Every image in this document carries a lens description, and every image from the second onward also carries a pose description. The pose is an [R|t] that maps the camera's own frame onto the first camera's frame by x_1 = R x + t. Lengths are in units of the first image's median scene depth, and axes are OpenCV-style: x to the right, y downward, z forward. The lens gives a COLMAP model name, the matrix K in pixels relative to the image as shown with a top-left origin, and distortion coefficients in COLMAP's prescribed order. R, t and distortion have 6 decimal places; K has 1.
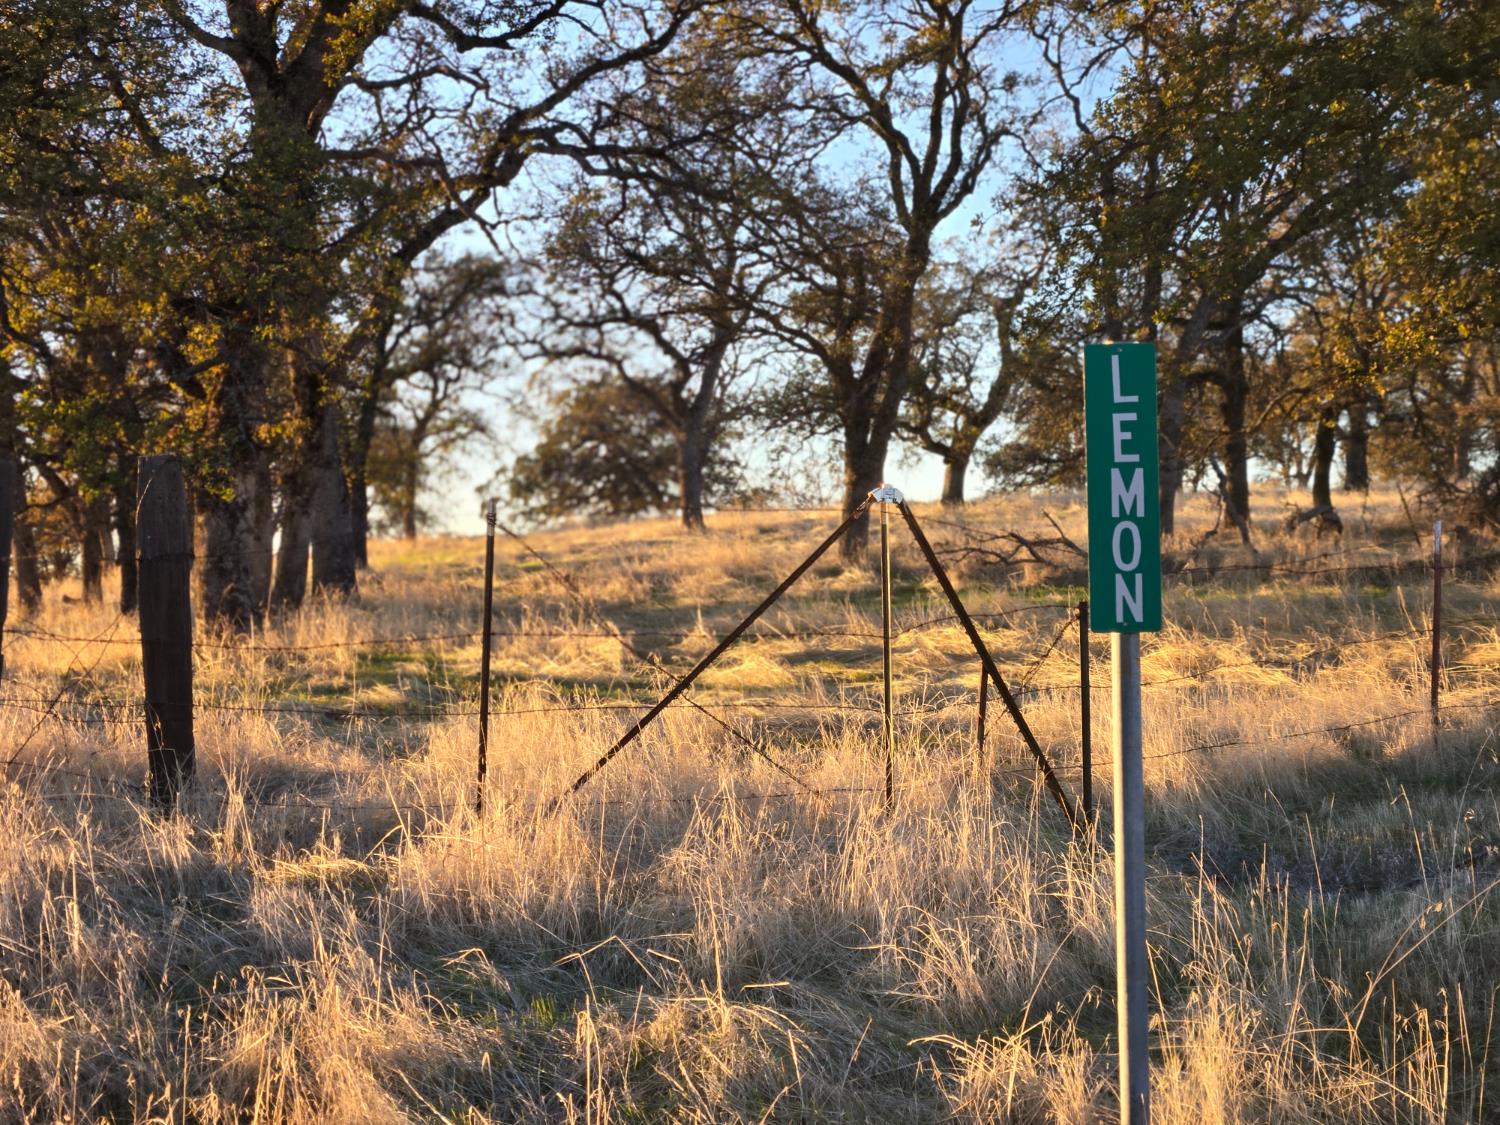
lens RADIAL K [[3022.7, 0, 750.0], [0, 3022.7, 562.5], [0, 0, 1]] dist [-0.898853, 14.190406]
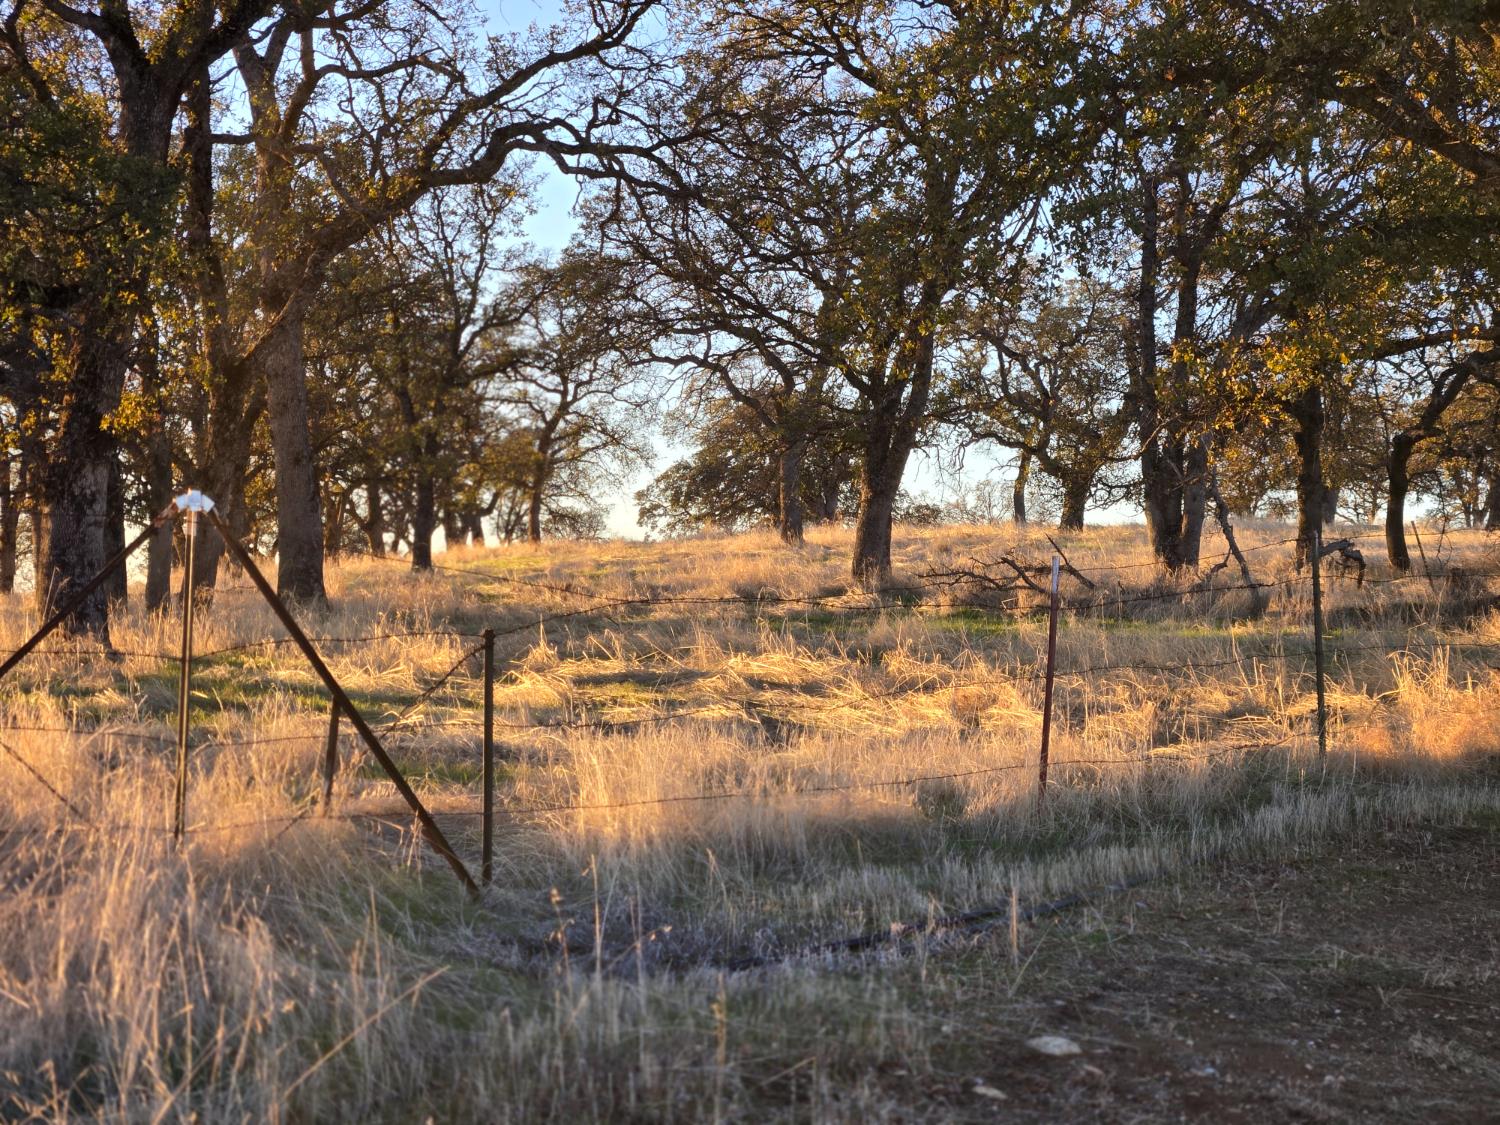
lens RADIAL K [[3022.7, 0, 750.0], [0, 3022.7, 562.5], [0, 0, 1]] dist [-0.898853, 14.190406]
pose [[0.996525, 0.038281, -0.073979, 0.037803], [-0.038614, 0.999249, -0.003076, -0.001099], [0.073806, 0.005922, 0.997255, 0.016716]]
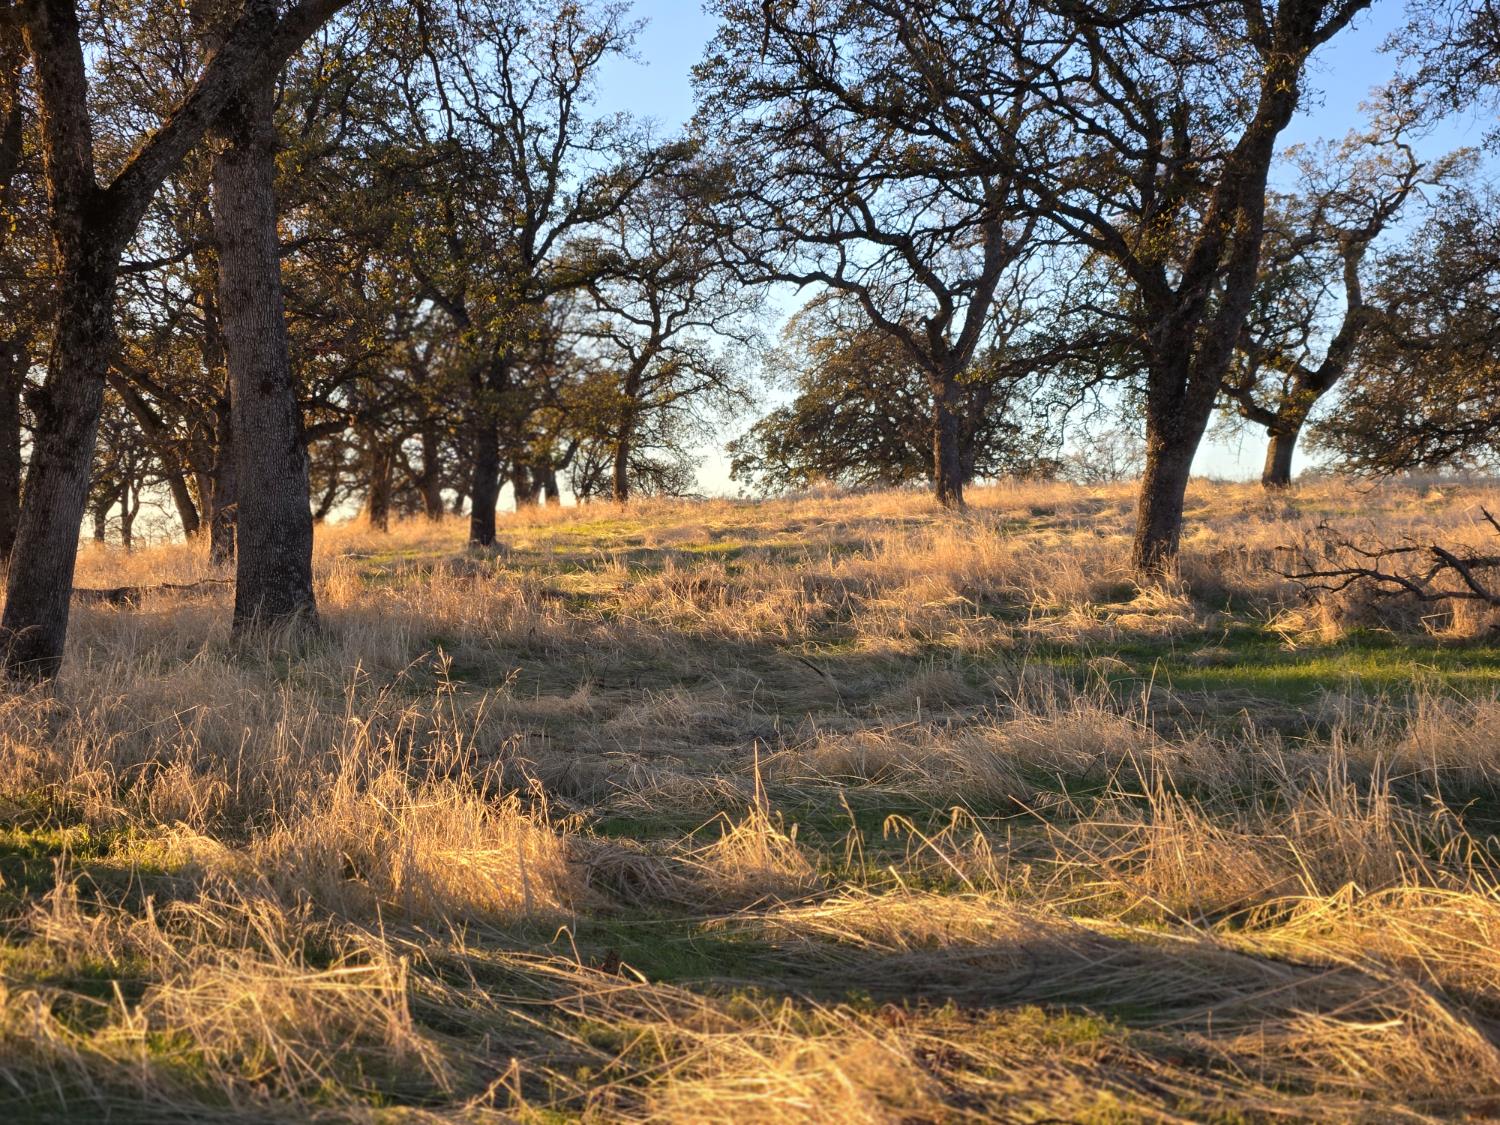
lens RADIAL K [[3022.7, 0, 750.0], [0, 3022.7, 562.5], [0, 0, 1]] dist [-0.898853, 14.190406]
pose [[0.994493, 0.040587, -0.096627, 0.005589], [-0.039433, 0.999127, 0.013817, -0.004673], [0.097103, -0.009931, 0.995225, 0.199493]]
